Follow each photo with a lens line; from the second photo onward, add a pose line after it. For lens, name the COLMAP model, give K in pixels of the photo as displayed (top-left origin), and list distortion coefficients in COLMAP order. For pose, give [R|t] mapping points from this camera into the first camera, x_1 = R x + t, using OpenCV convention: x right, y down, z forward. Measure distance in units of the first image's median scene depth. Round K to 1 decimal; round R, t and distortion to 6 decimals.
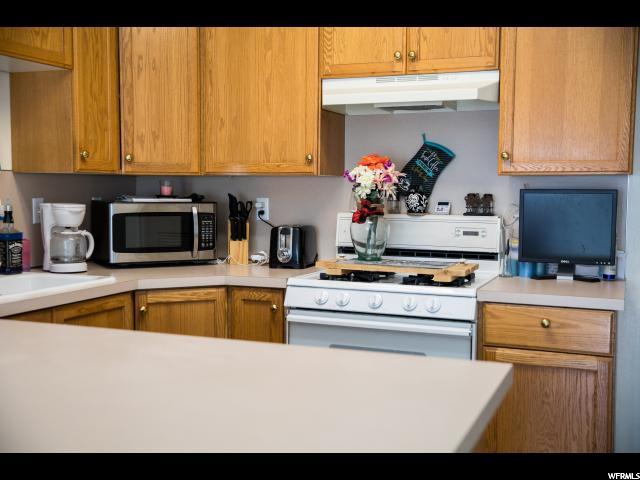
lens RADIAL K [[772.9, 0, 319.1], [0, 772.9, 238.8], [0, 0, 1]] dist [0.085352, 0.000000]
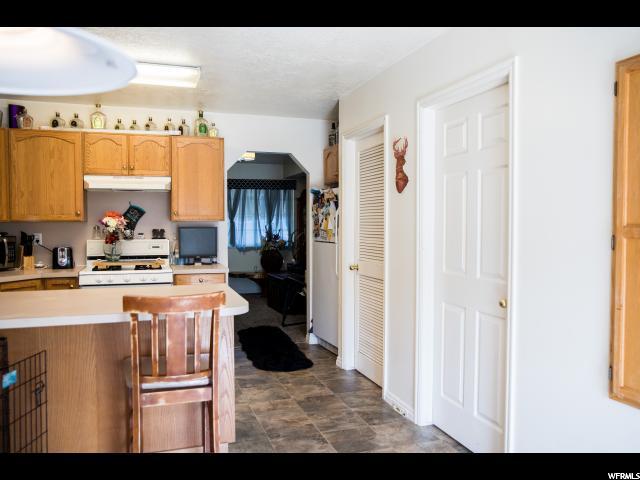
lens RADIAL K [[509.0, 0, 318.7], [0, 509.0, 237.2], [0, 0, 1]] dist [0.001117, 0.000812]
pose [[0.761697, -0.027650, 0.647343, -0.395427], [0.049931, 0.998623, -0.016096, 0.011513], [-0.646007, 0.044583, 0.762028, -0.416616]]
